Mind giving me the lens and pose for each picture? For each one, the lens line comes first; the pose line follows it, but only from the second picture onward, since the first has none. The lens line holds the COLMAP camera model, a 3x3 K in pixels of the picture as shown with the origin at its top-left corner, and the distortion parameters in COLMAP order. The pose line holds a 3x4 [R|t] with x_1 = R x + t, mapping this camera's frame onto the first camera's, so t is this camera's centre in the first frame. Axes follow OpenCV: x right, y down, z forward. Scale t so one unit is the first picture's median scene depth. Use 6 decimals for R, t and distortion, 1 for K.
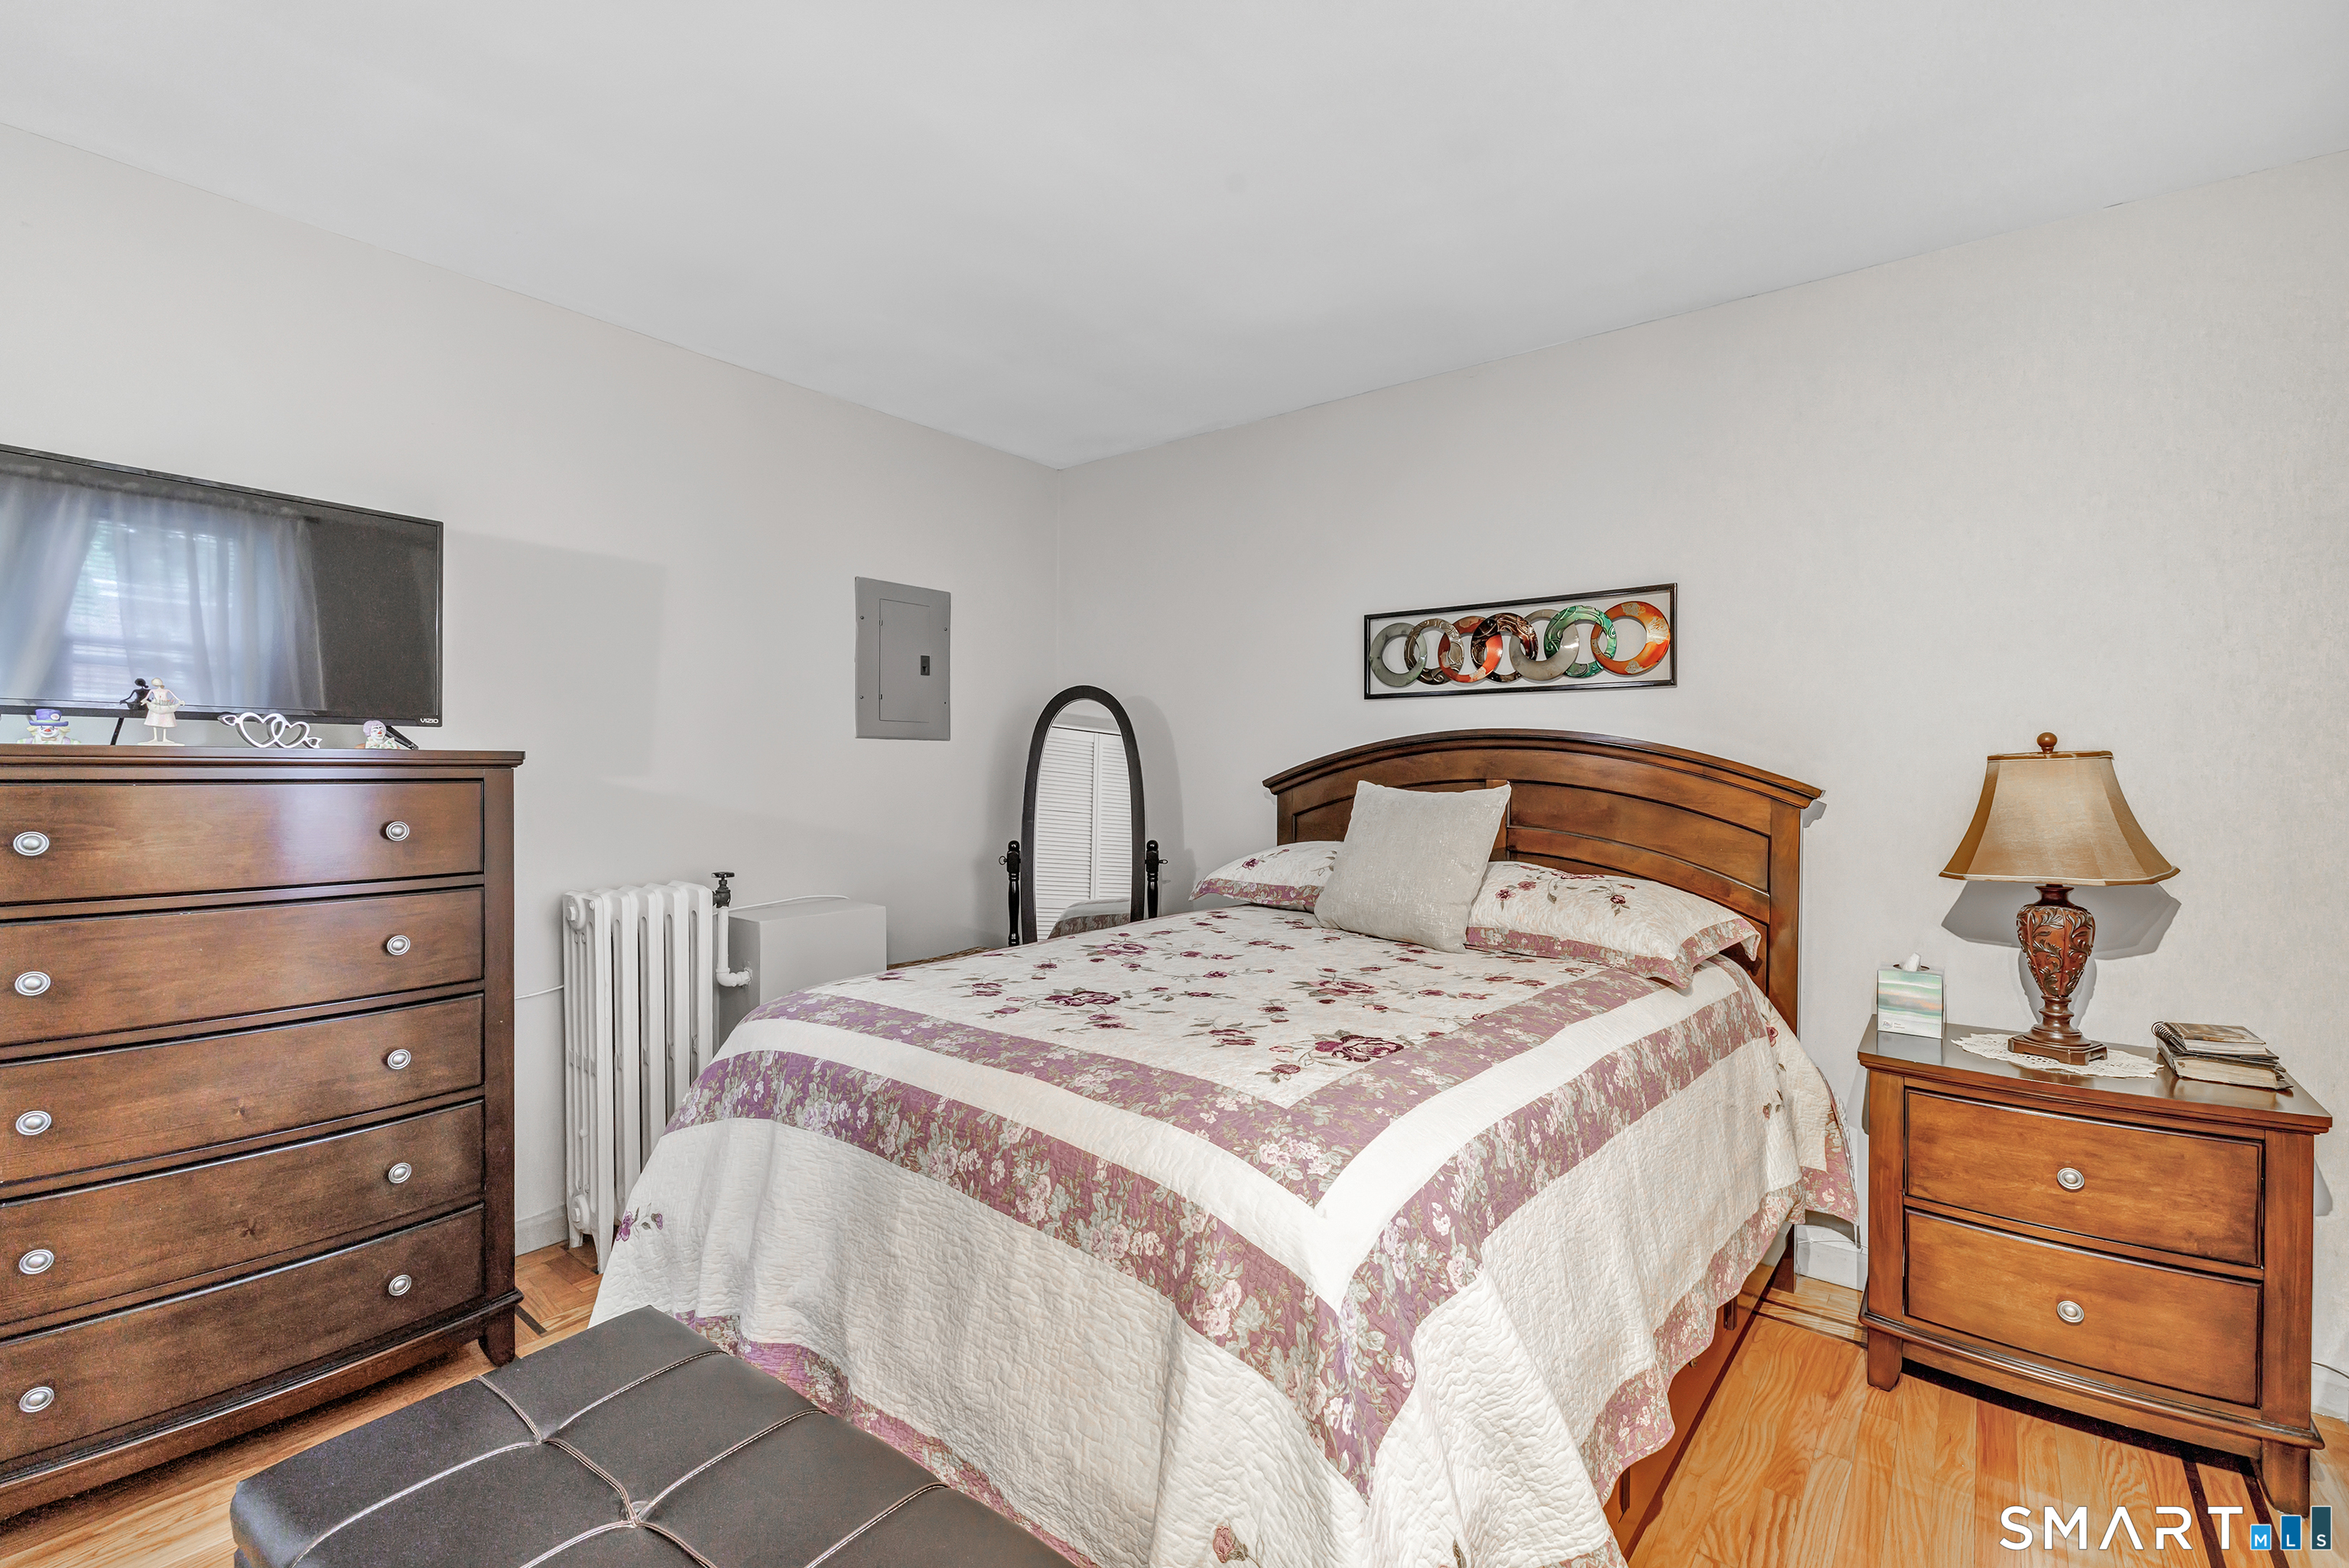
lens RADIAL K [[1054.3, 0, 1174.5], [0, 1054.3, 784.0], [0, 0, 1]] dist [0.000377, 0.000087]
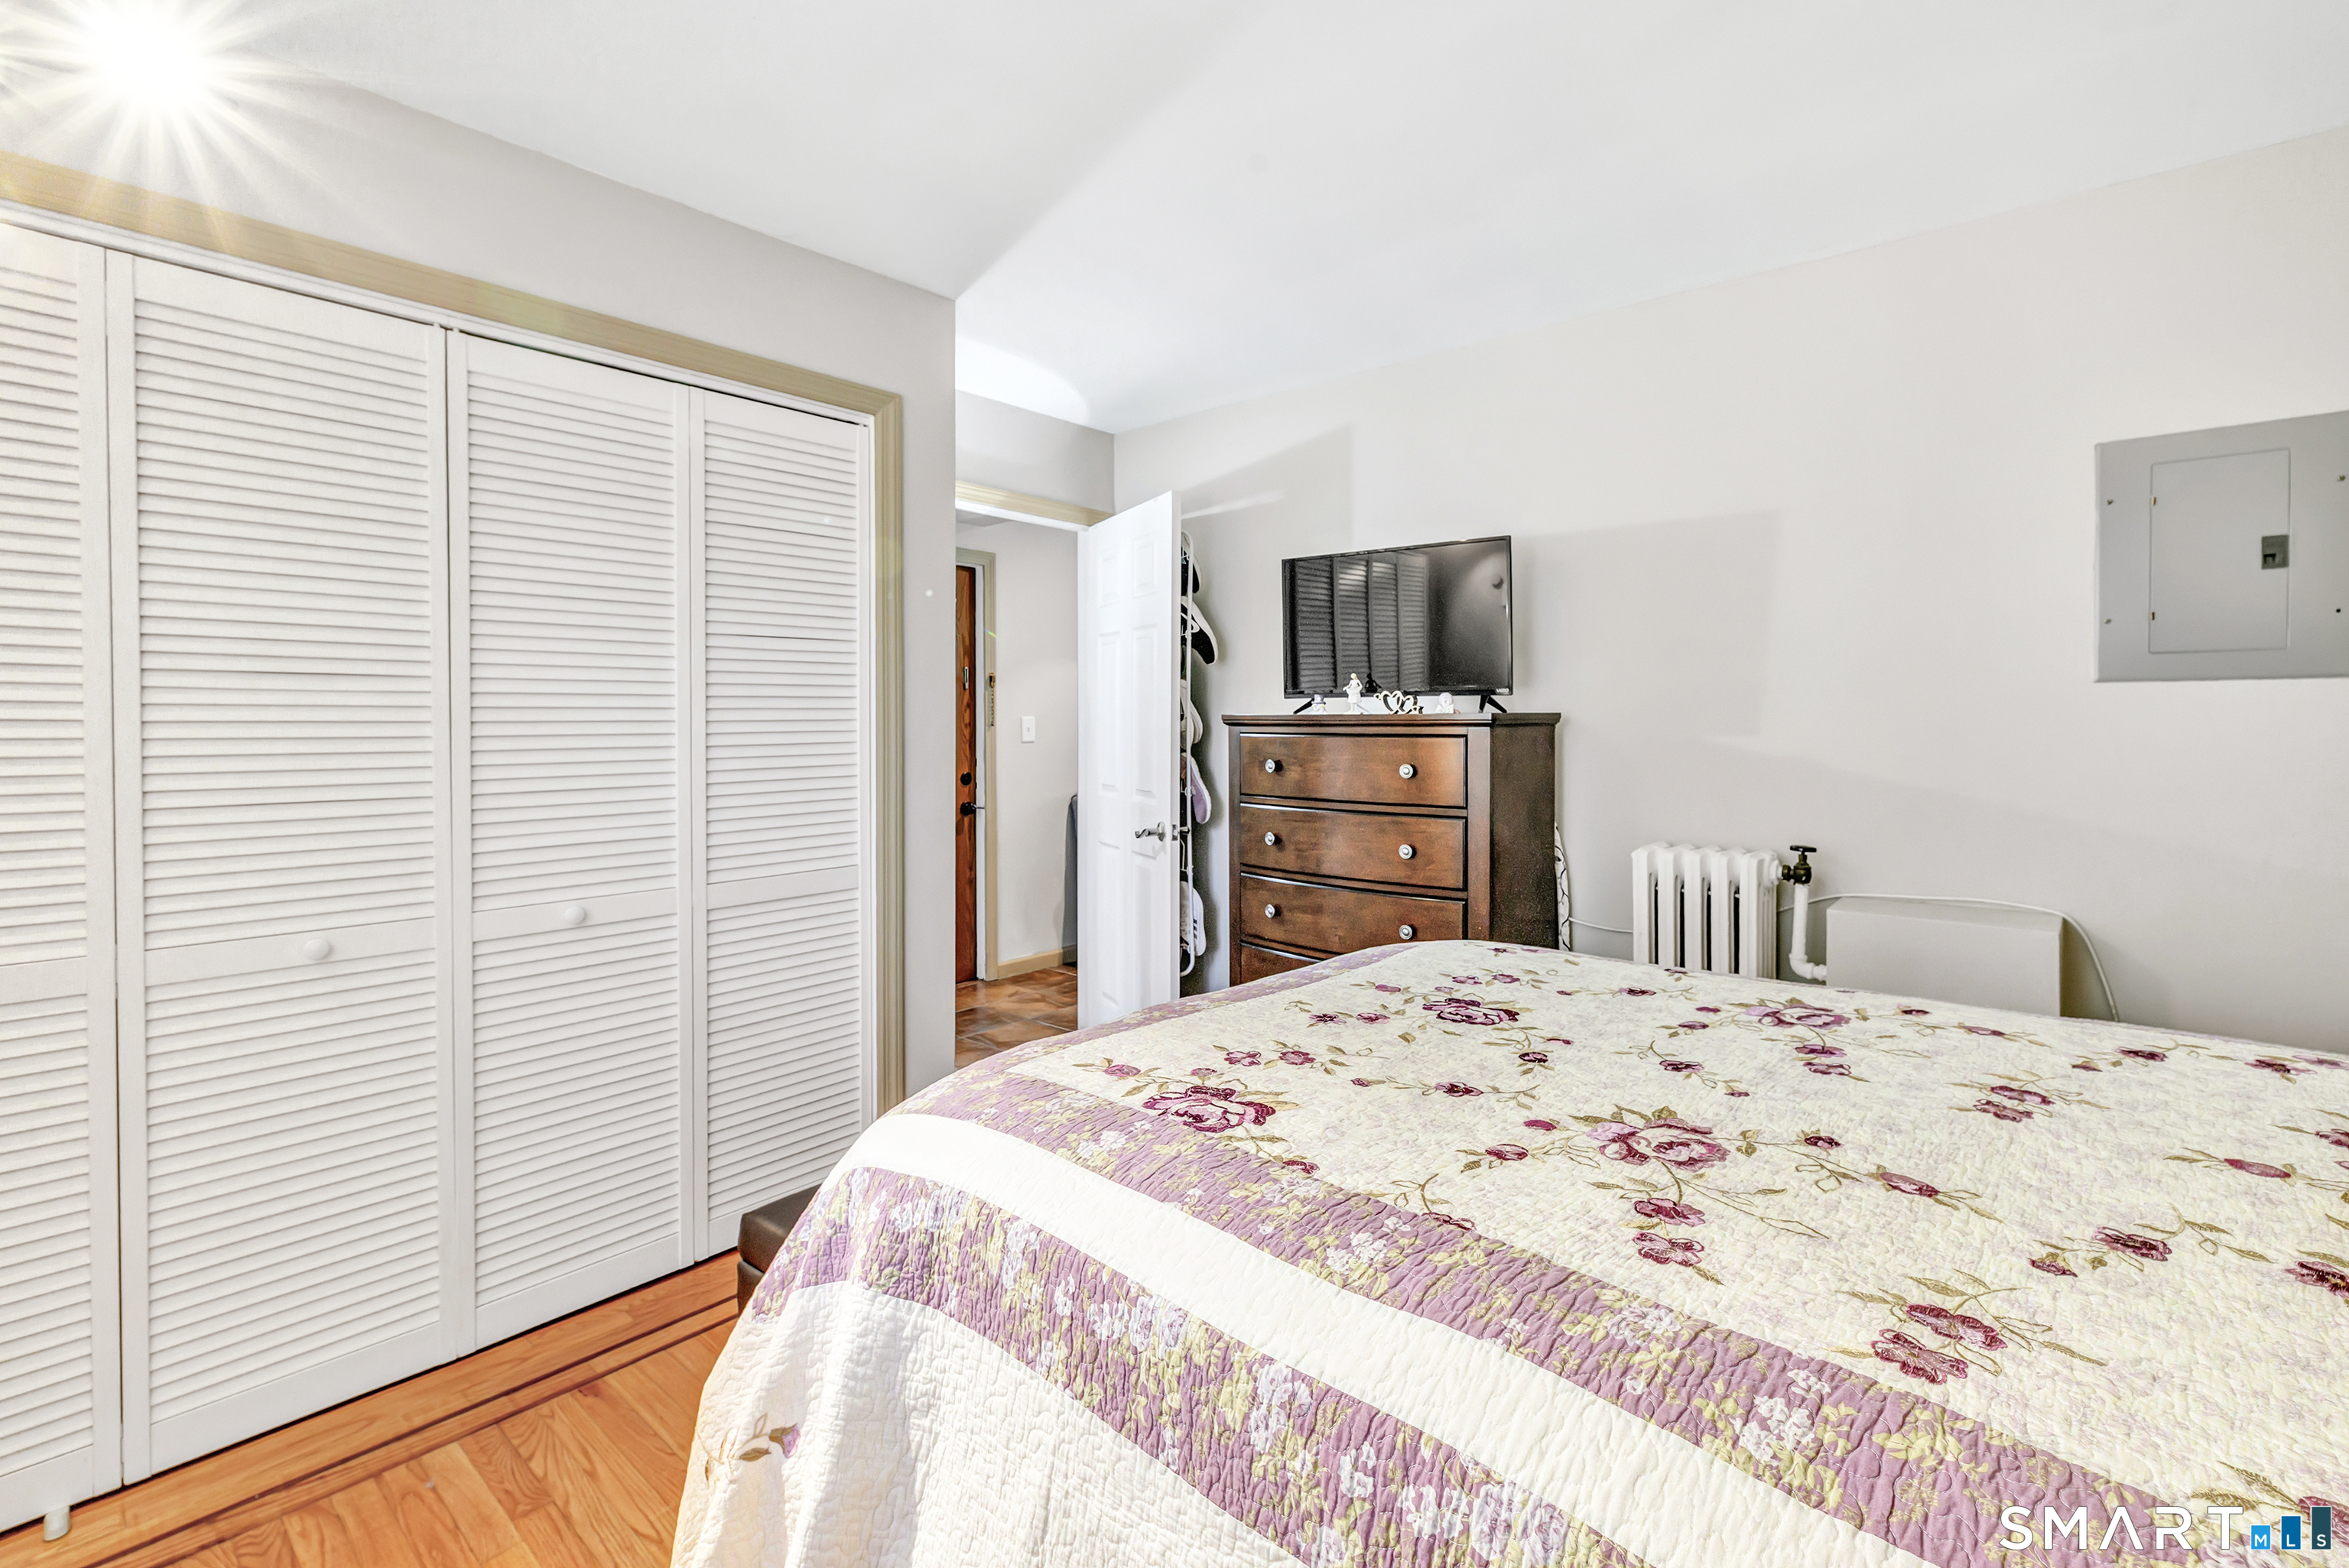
lens RADIAL K [[1034.0, 0, 1166.7], [0, 1034.0, 739.4], [0, 0, 1]] dist [0.001481, 0.000399]
pose [[-0.058385, 0.013657, -0.998201, 0.598374], [-0.016049, 0.999764, 0.014617, -0.011504], [0.998165, 0.016874, -0.058152, 0.675992]]
